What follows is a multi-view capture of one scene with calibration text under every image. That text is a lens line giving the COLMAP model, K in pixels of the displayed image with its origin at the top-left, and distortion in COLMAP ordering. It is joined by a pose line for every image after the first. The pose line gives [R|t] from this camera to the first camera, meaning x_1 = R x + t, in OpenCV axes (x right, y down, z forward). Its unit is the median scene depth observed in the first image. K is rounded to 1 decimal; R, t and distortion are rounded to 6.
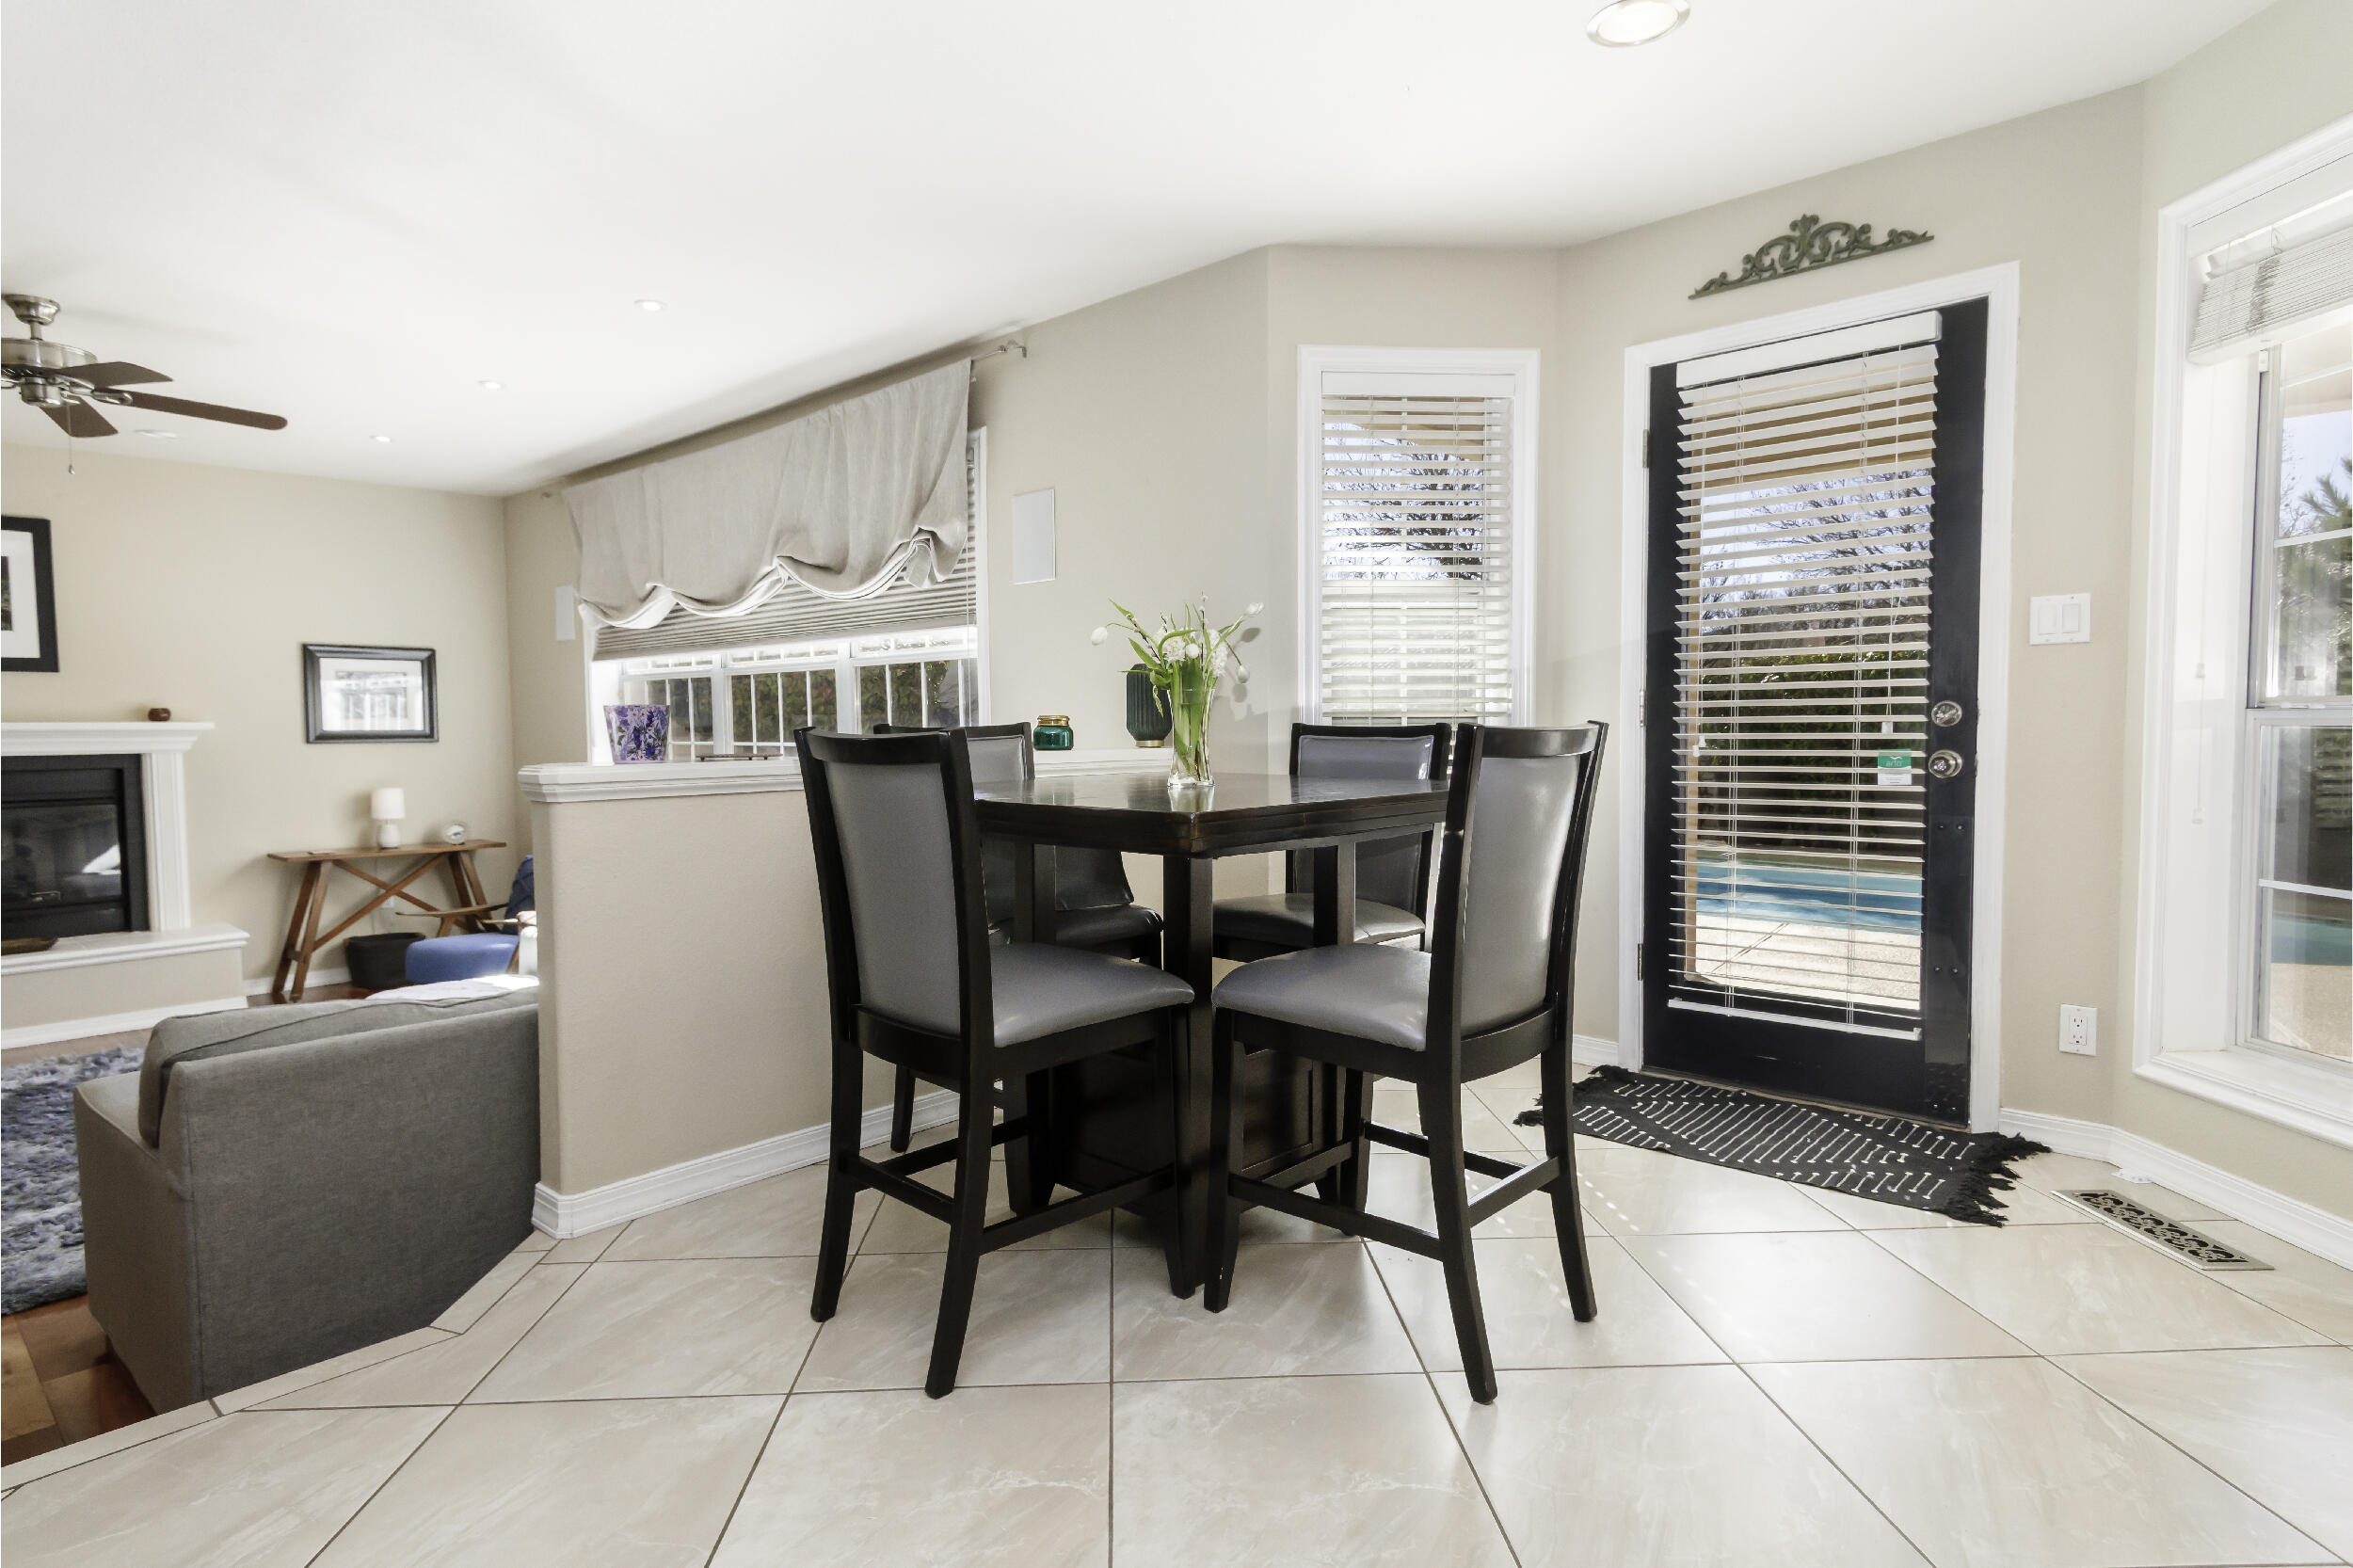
lens RADIAL K [[1252.3, 0, 1173.0], [0, 1252.3, 791.4], [0, 0, 1]] dist [0.034972, -0.021911]
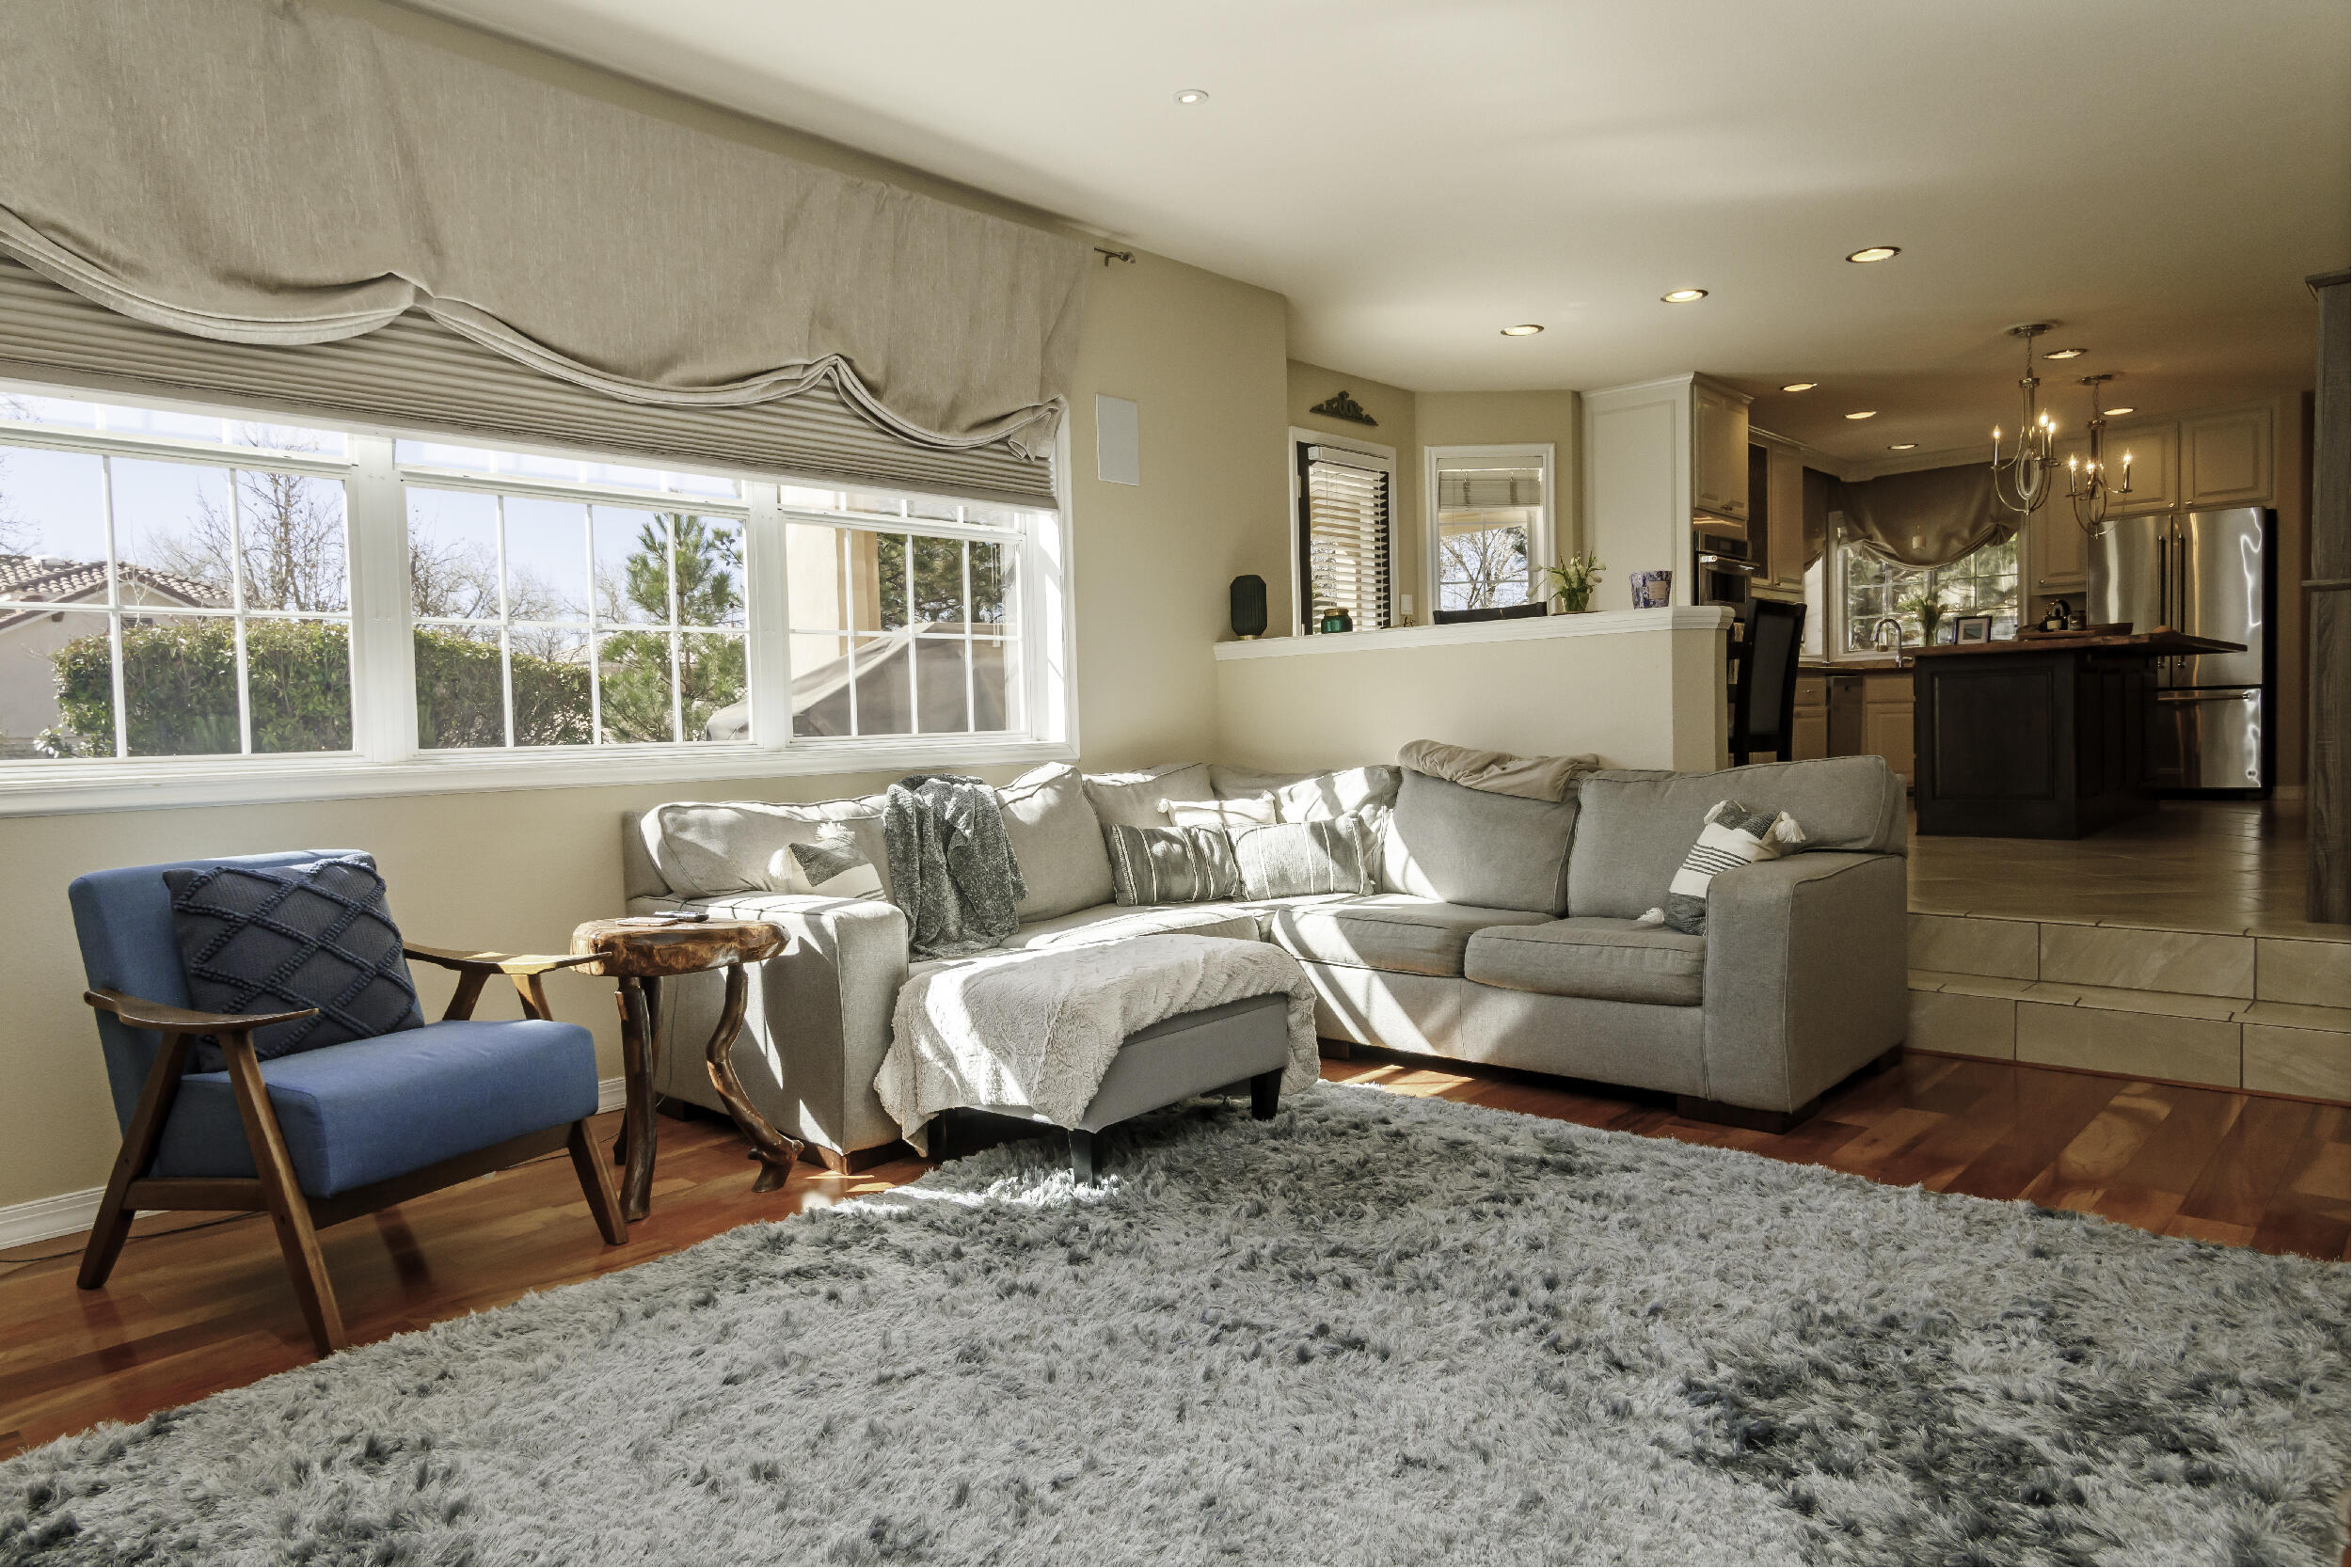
lens RADIAL K [[1415.4, 0, 1176.0], [0, 1415.4, 784.0], [0, 0, 1]] dist [0.039689, -0.029075]
pose [[-0.003826, -0.035291, 0.999370, -1.285008], [0.082695, 0.995943, 0.035486, 0.043871], [-0.996568, 0.082778, -0.000892, 0.962333]]
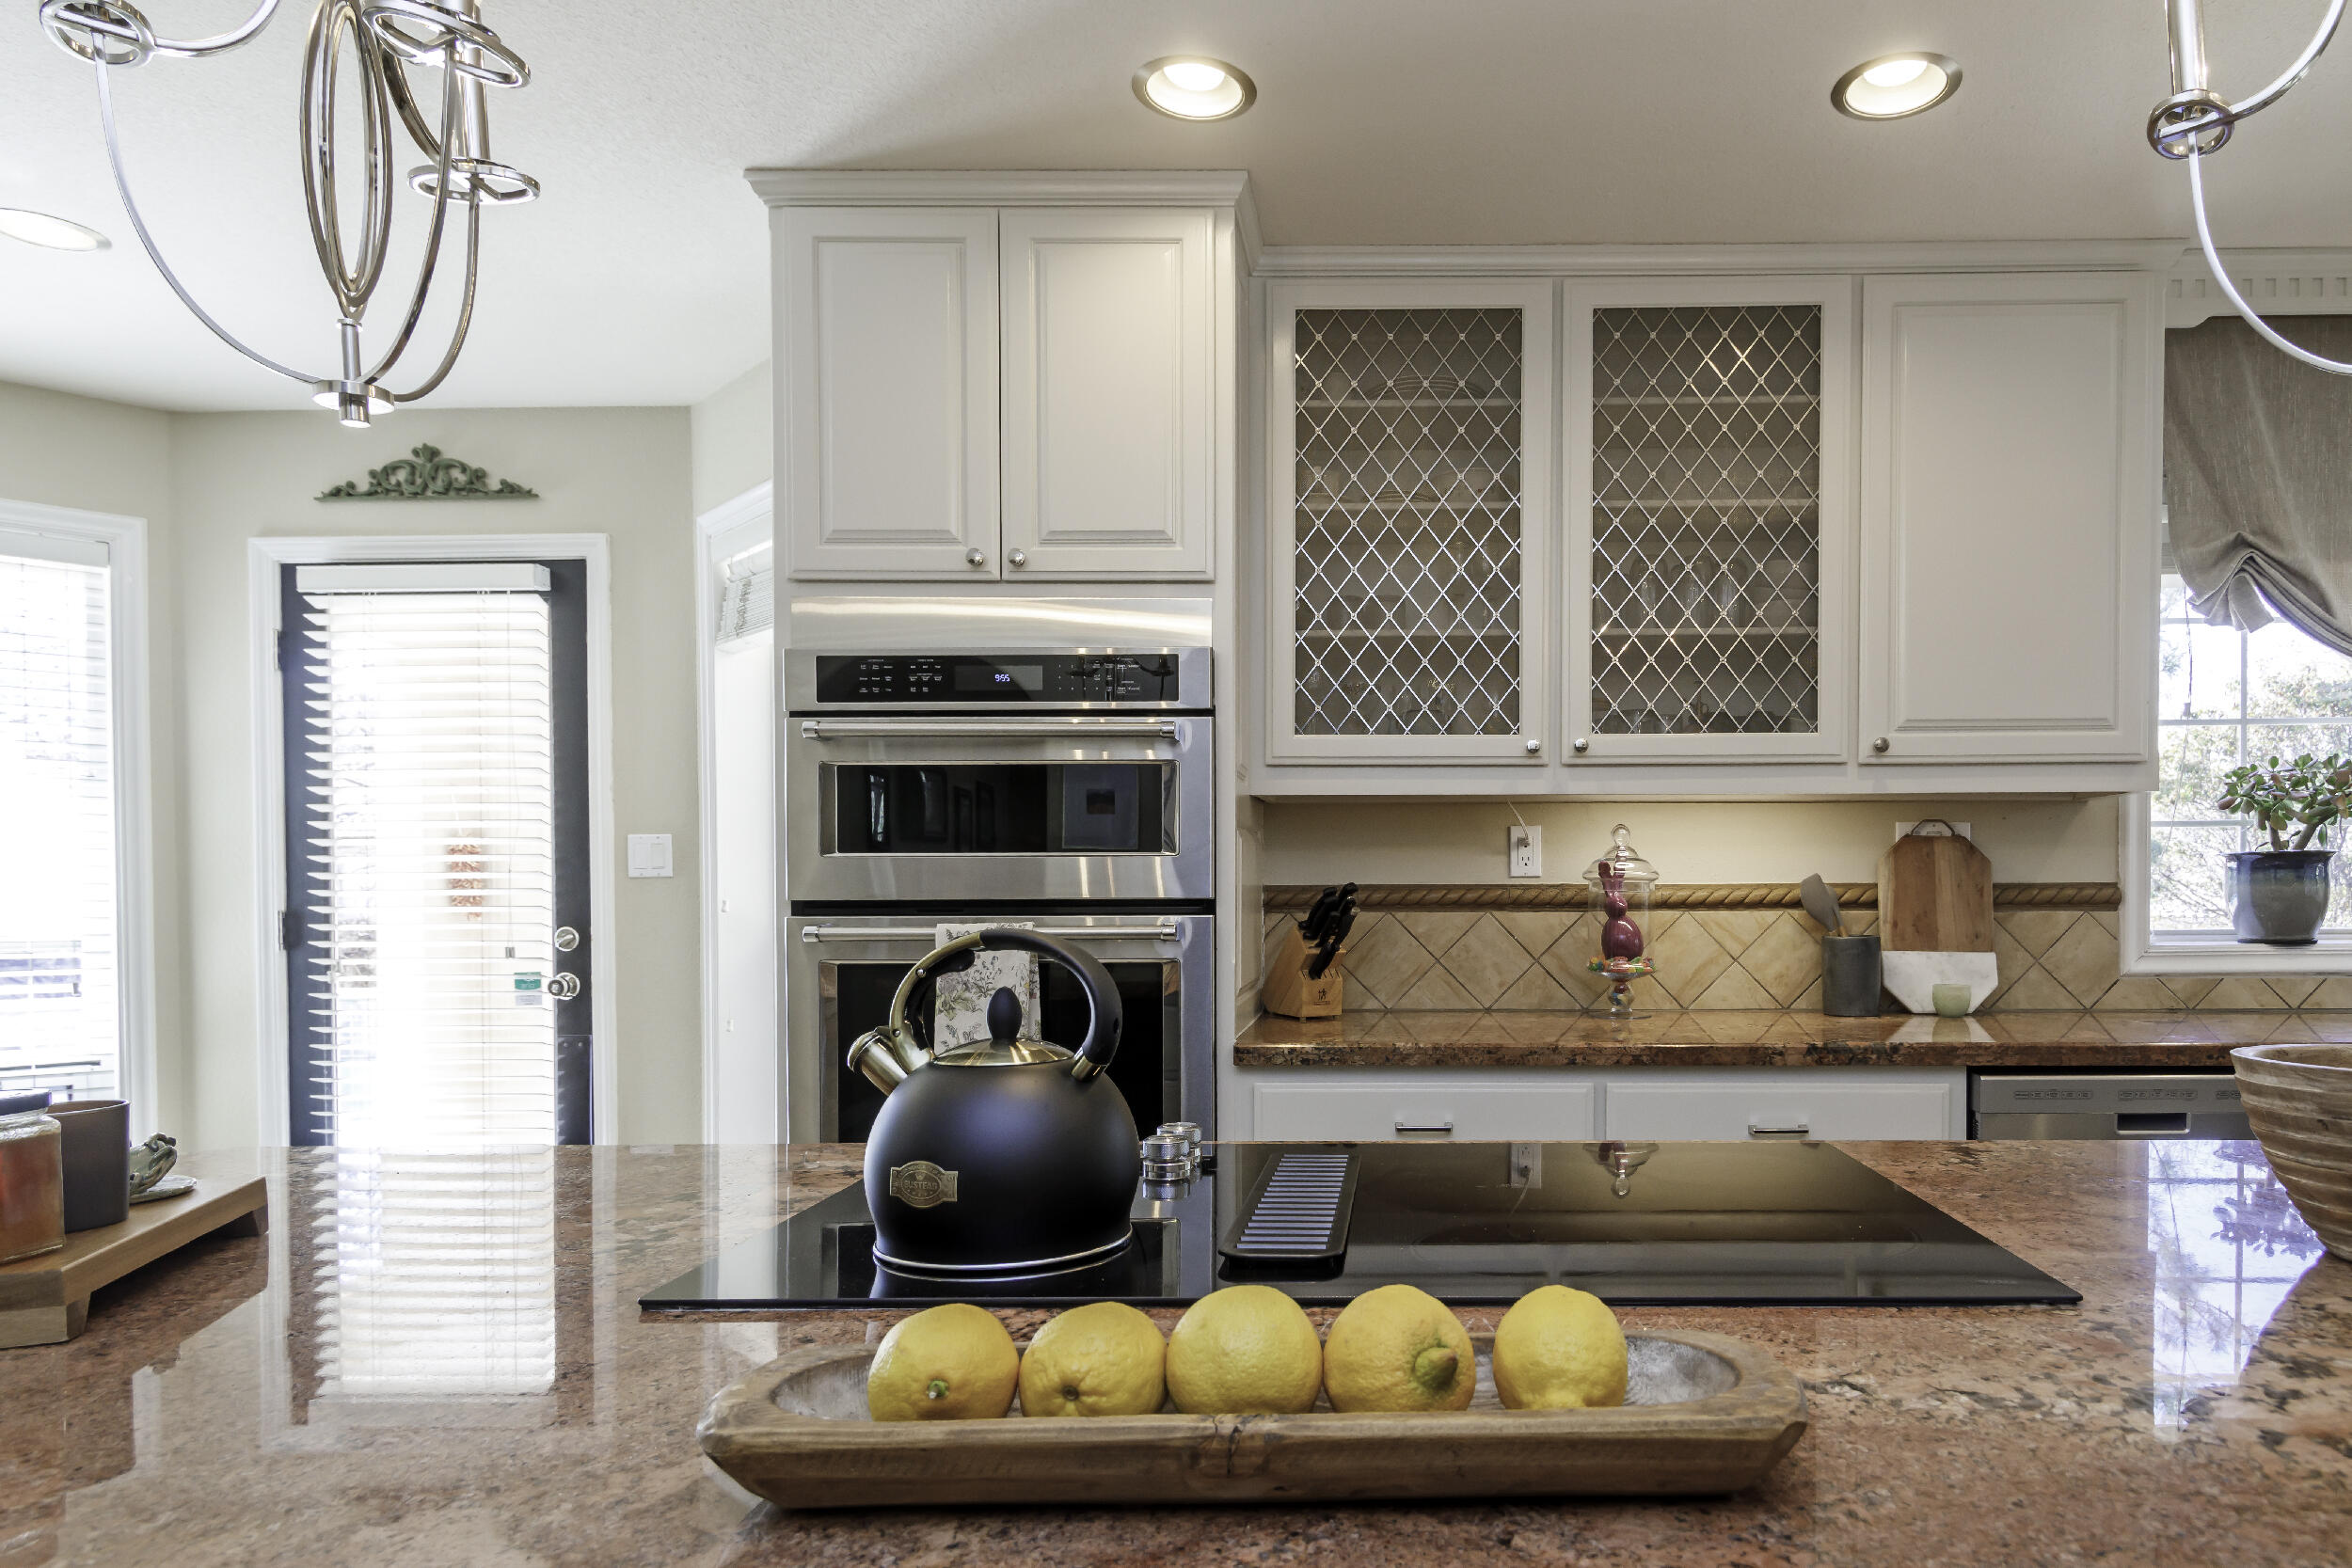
lens RADIAL K [[1470.8, 0, 1400.2], [0, 1470.8, 901.3], [0, 0, 1]] dist [0.016066, -0.001073]
pose [[0.745395, -0.004680, 0.666606, 0.210432], [0.035883, 0.998807, -0.033112, -0.018358], [-0.665656, 0.048601, 0.744674, -0.275674]]
